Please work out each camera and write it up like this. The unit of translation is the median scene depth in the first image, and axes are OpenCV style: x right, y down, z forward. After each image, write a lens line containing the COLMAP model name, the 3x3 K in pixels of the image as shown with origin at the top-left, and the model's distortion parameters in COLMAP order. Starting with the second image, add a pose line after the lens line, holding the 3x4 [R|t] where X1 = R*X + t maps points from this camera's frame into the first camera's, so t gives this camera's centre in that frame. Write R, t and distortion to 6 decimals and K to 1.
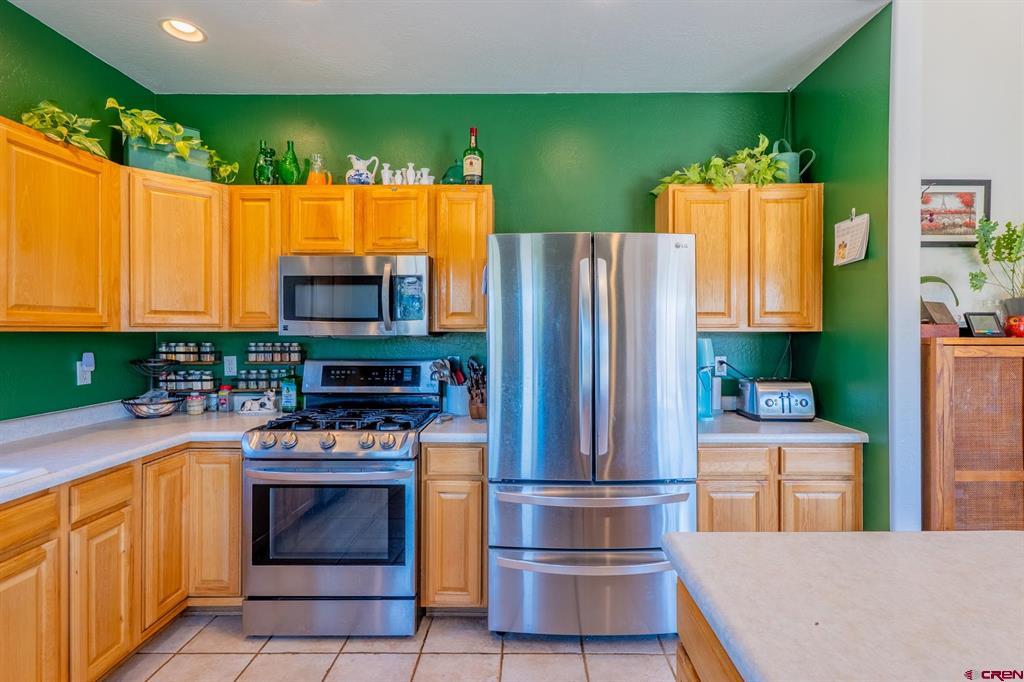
lens RADIAL K [[487.7, 0, 516.0], [0, 487.7, 339.8], [0, 0, 1]] dist [-0.000799, 0.002400]
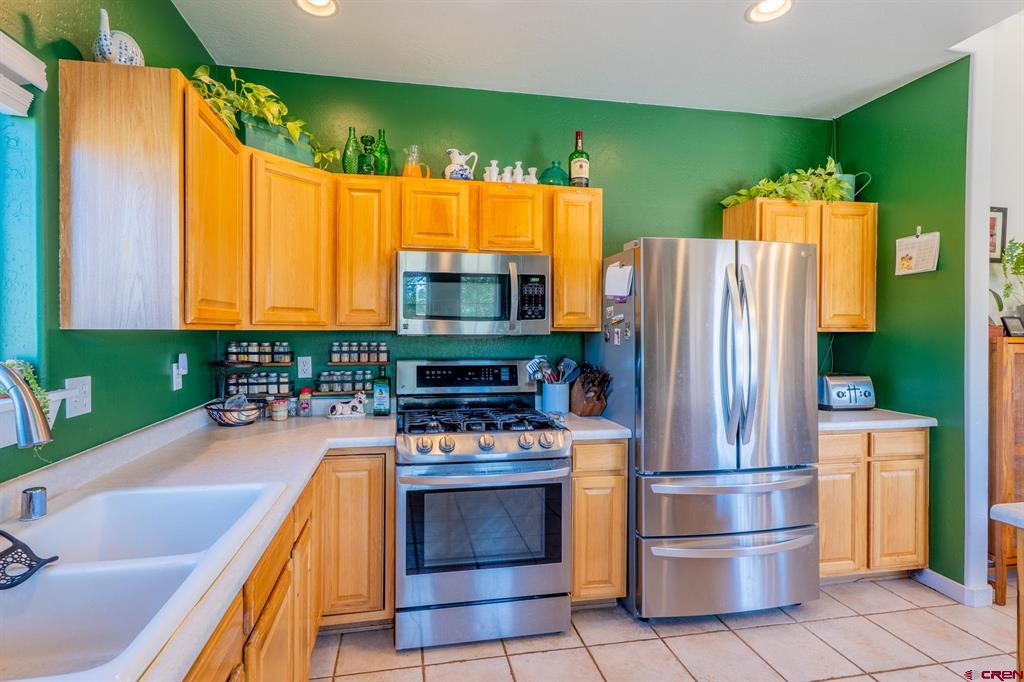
lens RADIAL K [[487.7, 0, 519.8], [0, 487.7, 340.8], [0, 0, 1]] dist [-0.000799, 0.002400]
pose [[0.983519, -0.000459, 0.180802, -0.427464], [-0.000099, 0.999995, 0.003078, 0.000595], [-0.180802, -0.003045, 0.983515, 0.020117]]
